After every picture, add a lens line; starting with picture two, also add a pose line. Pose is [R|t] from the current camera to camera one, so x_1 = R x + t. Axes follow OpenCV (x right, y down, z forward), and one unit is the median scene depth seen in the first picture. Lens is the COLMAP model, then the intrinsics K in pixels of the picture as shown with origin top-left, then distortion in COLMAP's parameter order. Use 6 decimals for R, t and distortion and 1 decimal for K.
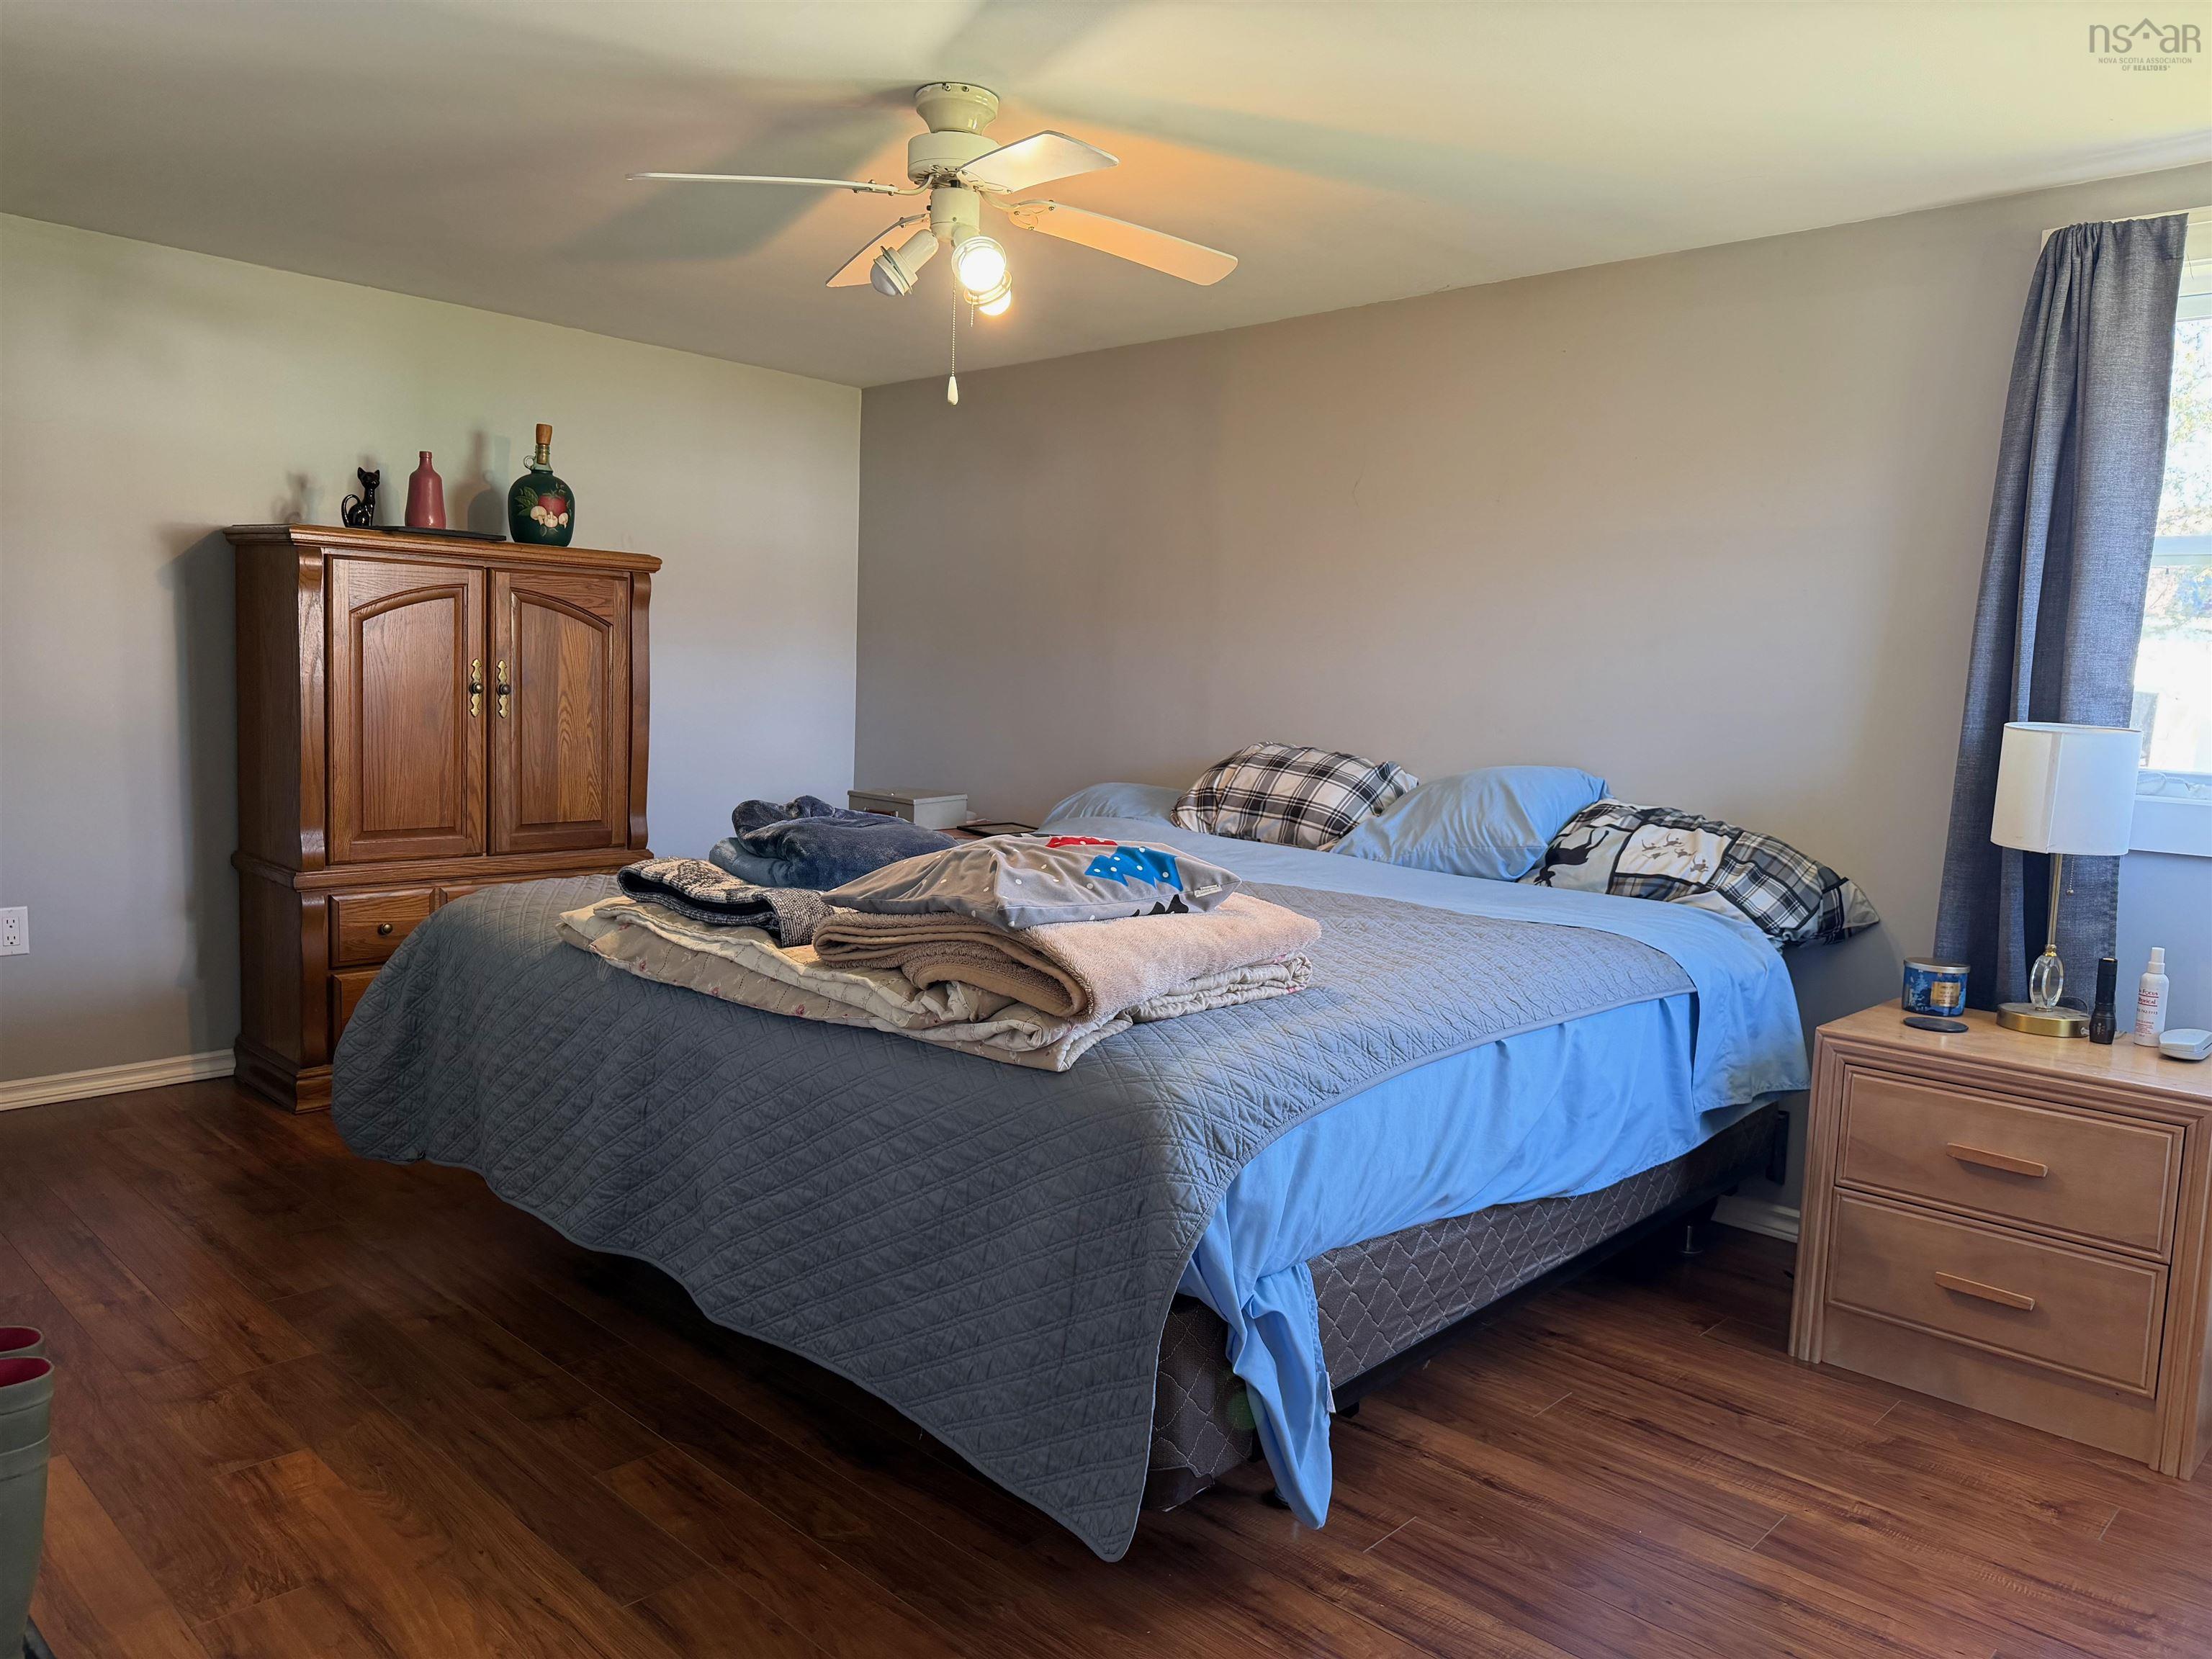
lens RADIAL K [[1558.3, 0, 1106.0], [0, 1558.3, 829.5], [0, 0, 1]] dist [0.122693, -0.181913]
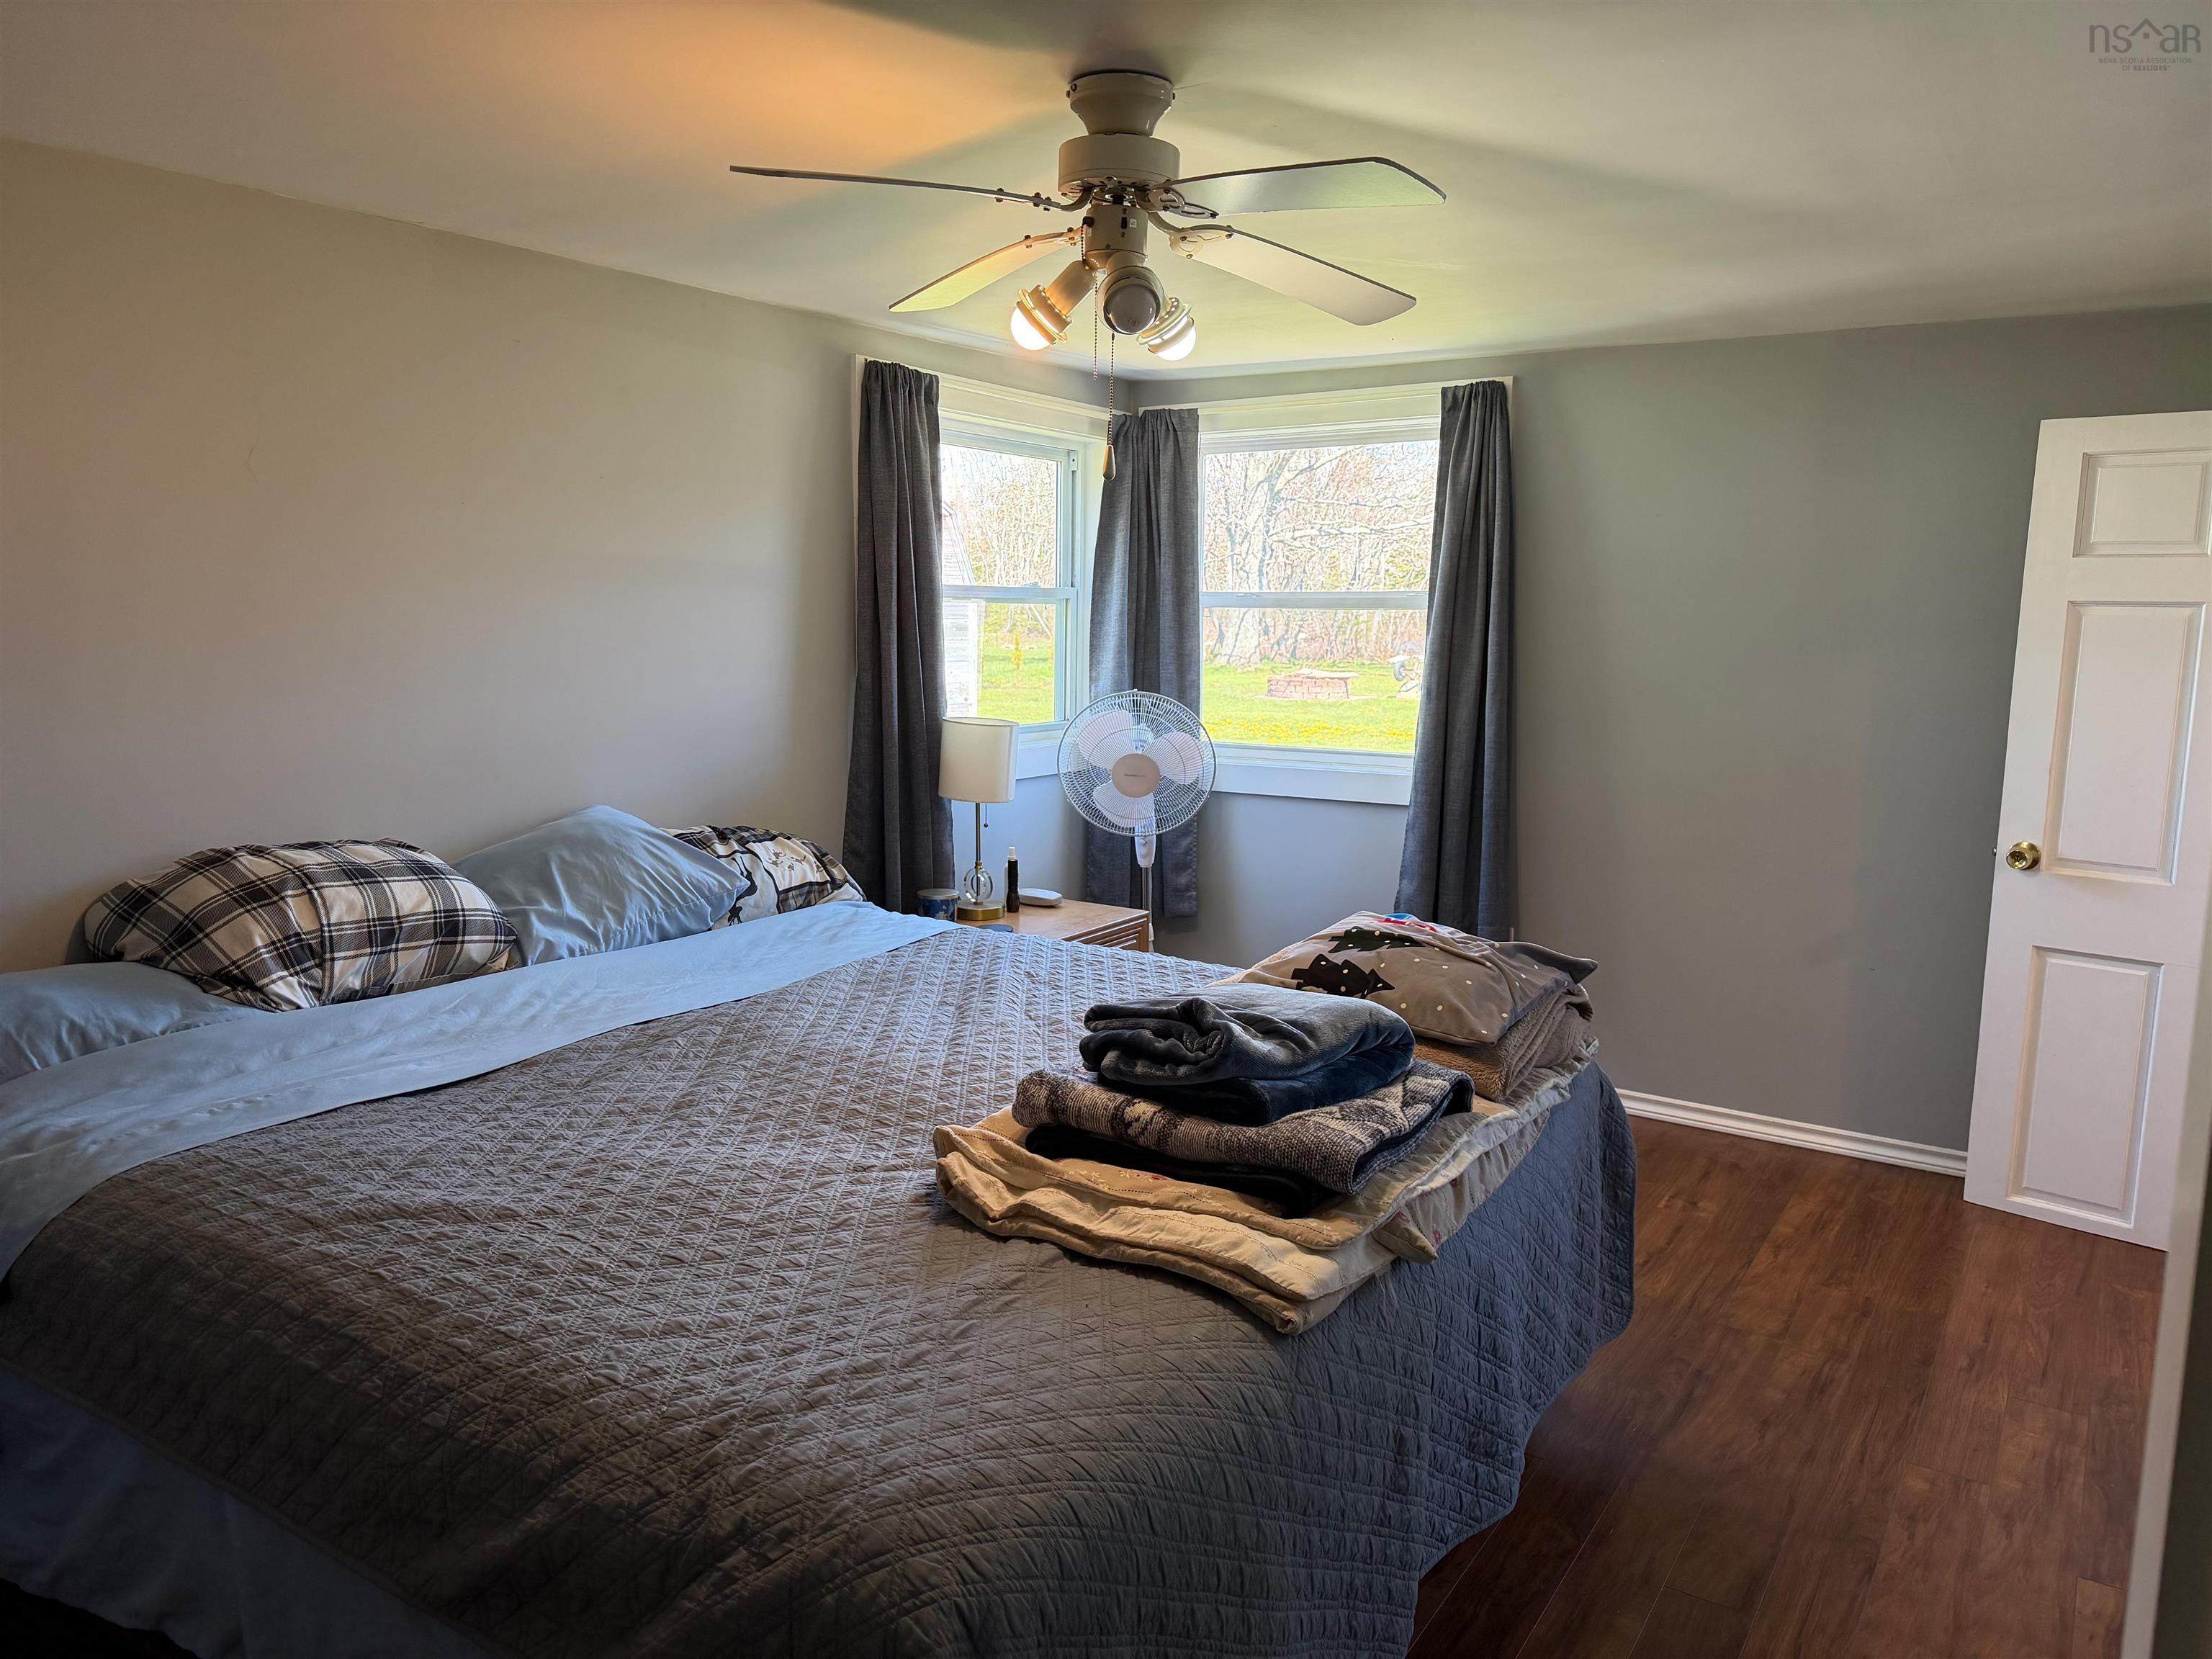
lens RADIAL K [[1558.3, 0, 1106.0], [0, 1558.3, 829.5], [0, 0, 1]] dist [0.122693, -0.181913]
pose [[-0.189538, -0.184684, 0.964348, -0.679733], [0.068830, 0.977236, 0.200680, -0.195412], [-0.979458, 0.104413, -0.172512, 0.879266]]
